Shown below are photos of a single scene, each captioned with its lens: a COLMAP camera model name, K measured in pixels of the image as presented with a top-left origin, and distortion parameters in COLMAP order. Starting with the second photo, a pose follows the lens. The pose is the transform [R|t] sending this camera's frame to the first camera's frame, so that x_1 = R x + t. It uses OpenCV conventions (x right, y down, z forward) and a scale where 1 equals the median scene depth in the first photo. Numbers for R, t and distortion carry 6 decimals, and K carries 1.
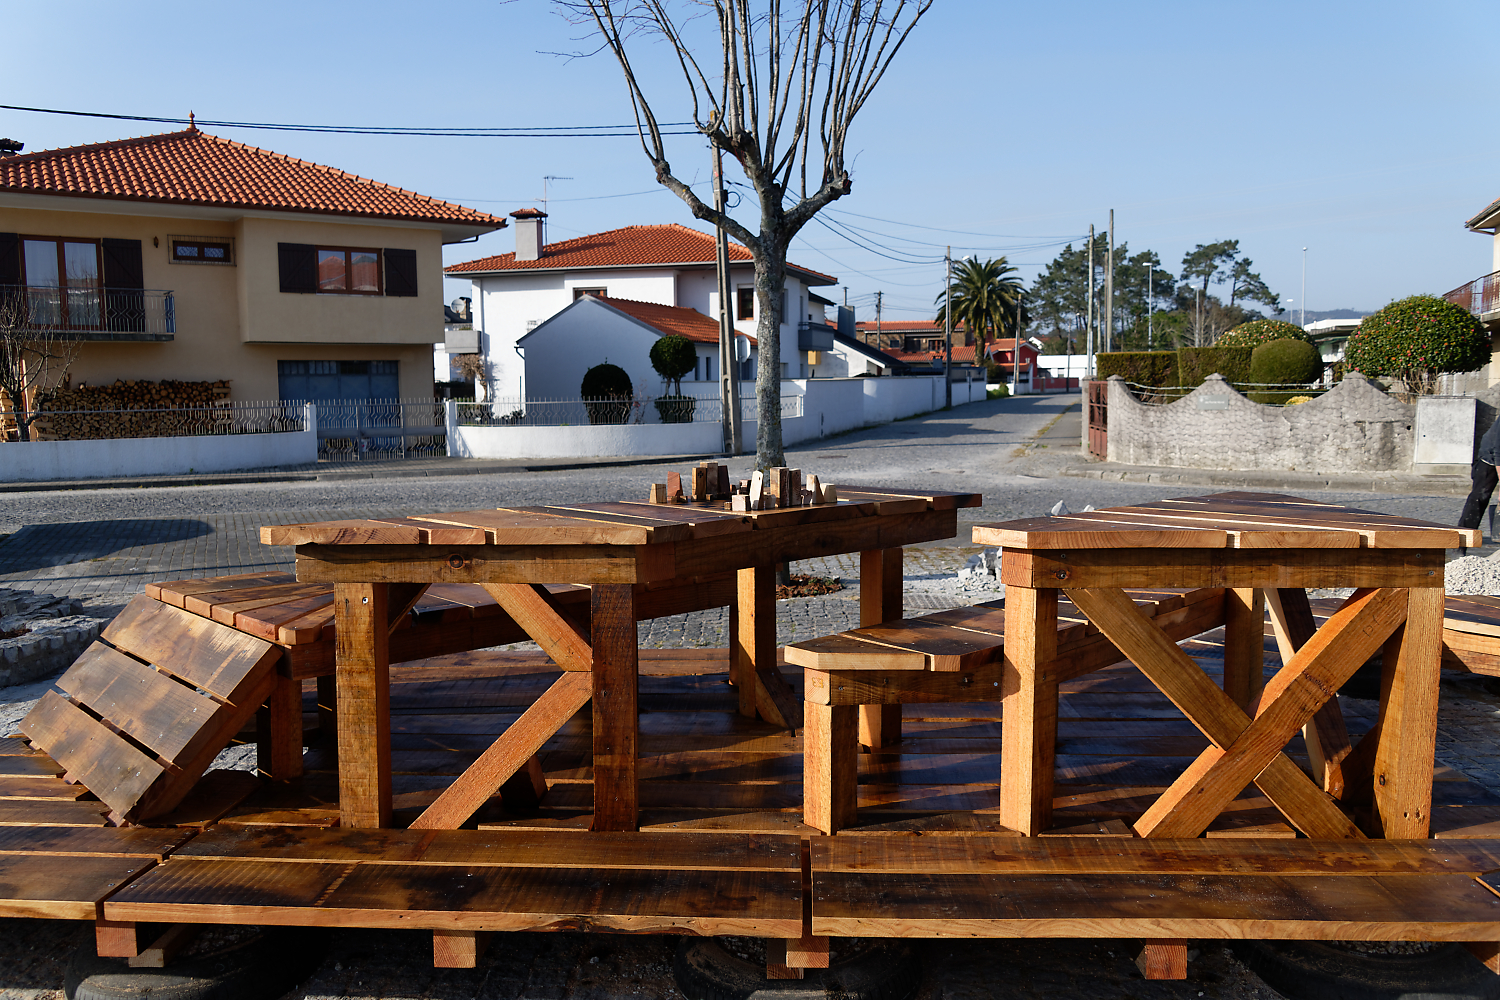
lens RADIAL K [[1181.3, 0, 752.8], [0, 1181.3, 497.8], [0, 0, 1]] dist [-0.025916, 0.005287]
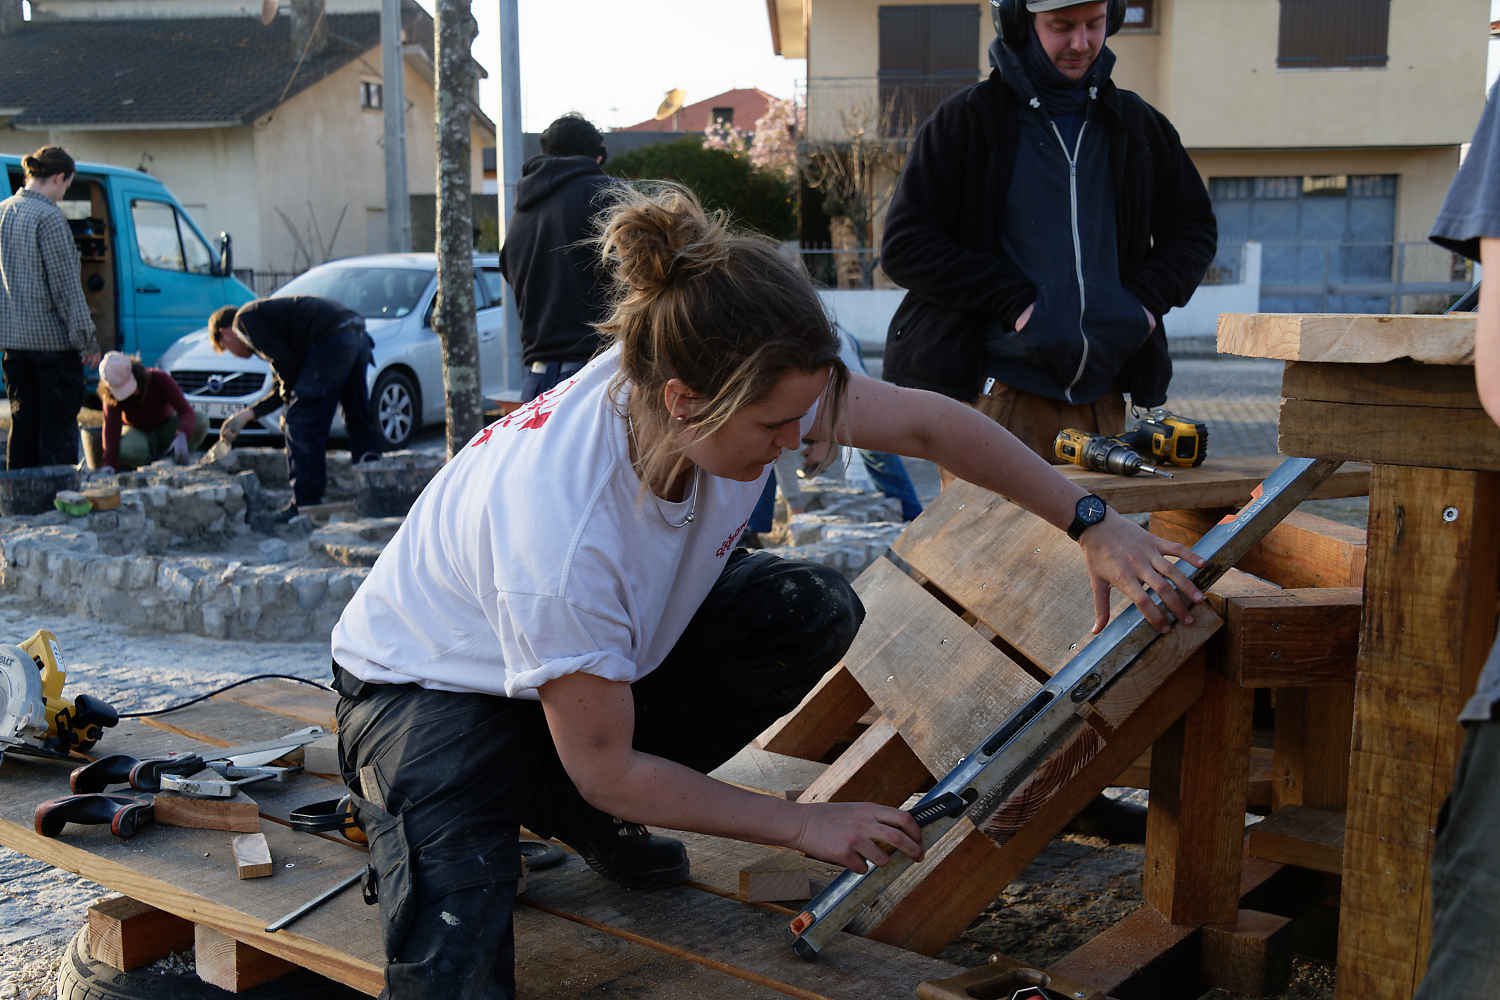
lens RADIAL K [[1795.0, 0, 757.4], [0, 1795.0, 500.1], [0, 0, 1]] dist [0.013693, 0.000000]
pose [[0.812735, 0.093380, -0.575102, -0.020215], [-0.063154, 0.995376, 0.072371, 0.006249], [0.579201, -0.022498, 0.814874, 0.044742]]
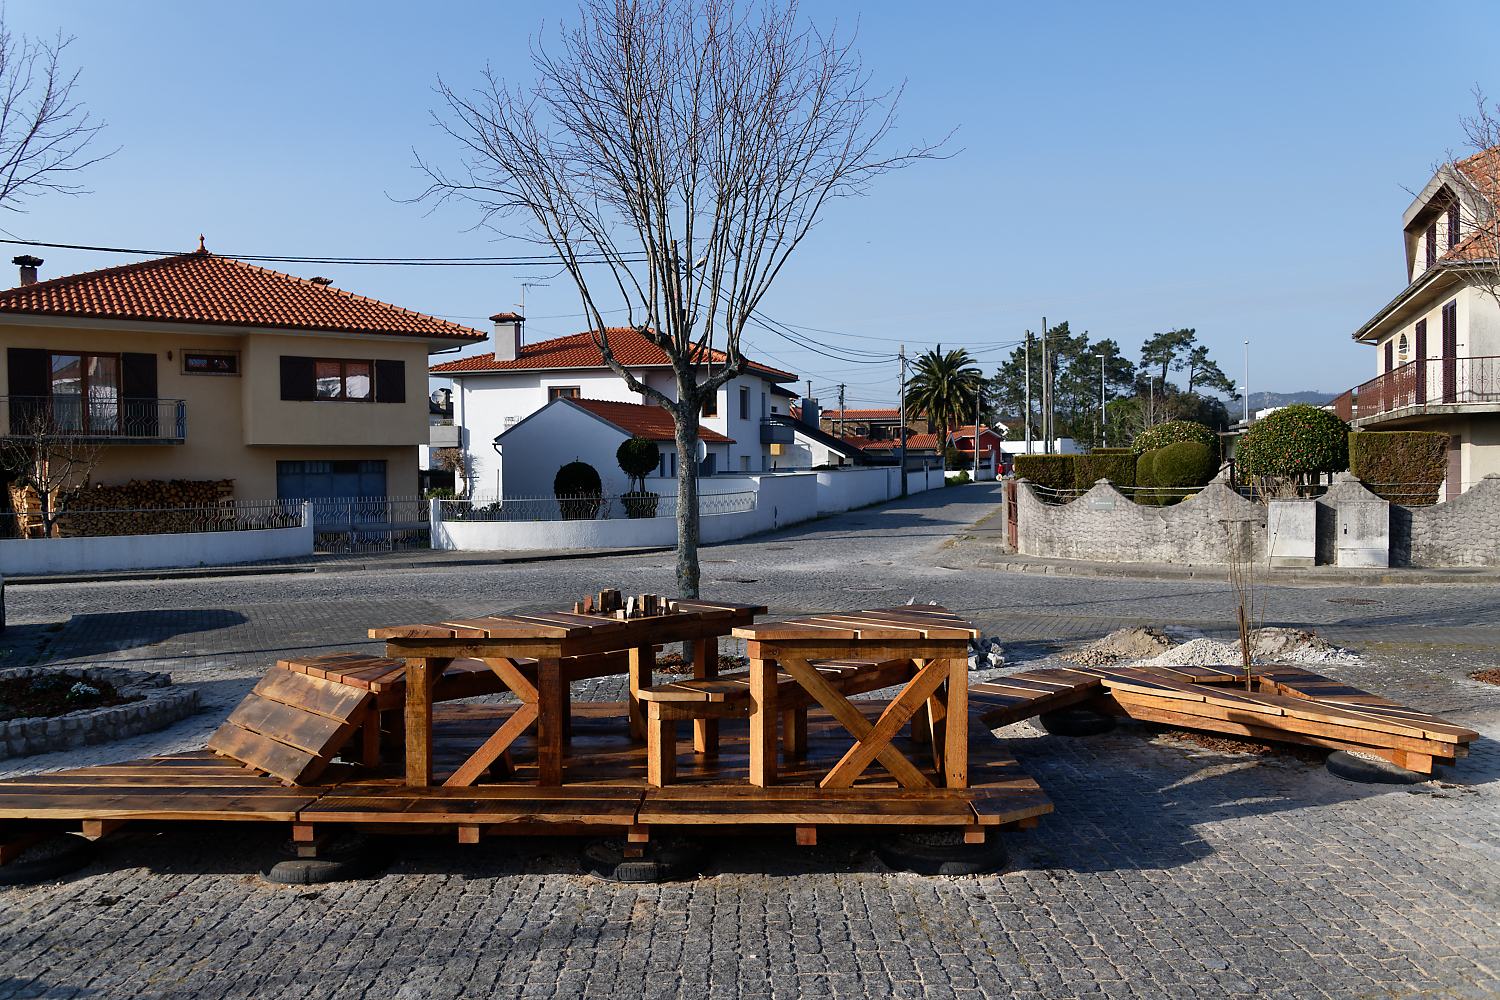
lens RADIAL K [[1181.3, 0, 750.2], [0, 1181.3, 500.2], [0, 0, 1]] dist [-0.025916, 0.005287]
pose [[0.999848, -0.001932, 0.017350, 0.020918], [0.003084, 0.997774, -0.066611, -0.006559], [-0.017182, 0.066654, 0.997628, -0.112596]]
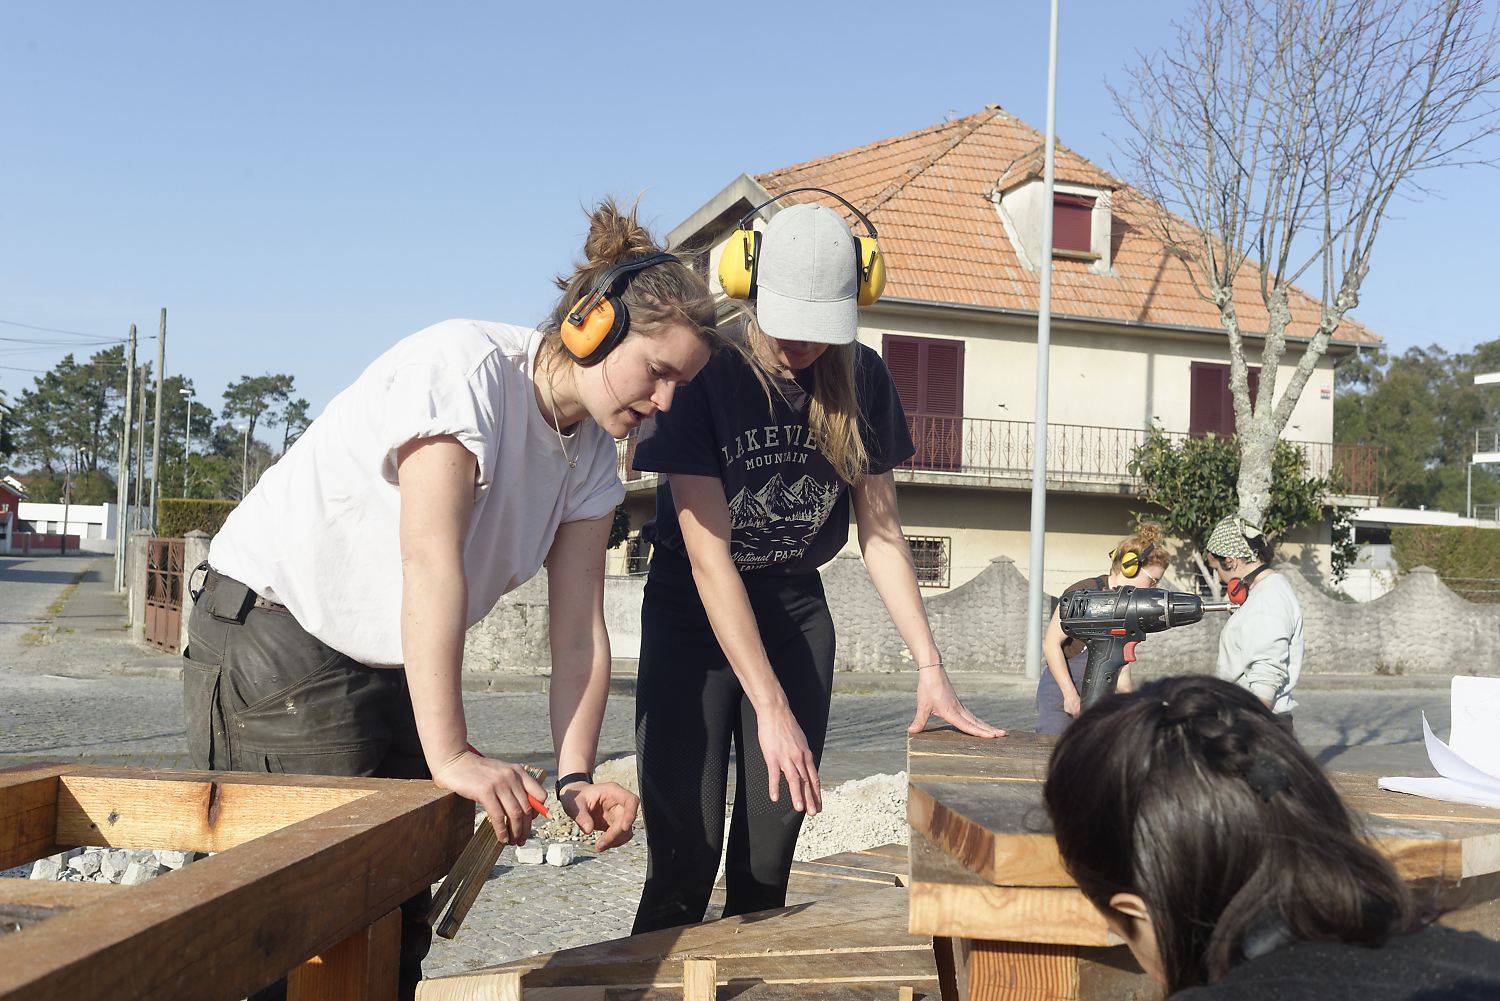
lens RADIAL K [[1515.5, 0, 751.8], [0, 1515.5, 497.0], [0, 0, 1]] dist [0.023794, 0.000000]
pose [[0.768978, 0.069606, 0.635475, -0.014706], [0.014590, 0.991885, -0.126301, -0.003685], [-0.639109, 0.106394, 0.761722, 0.078644]]
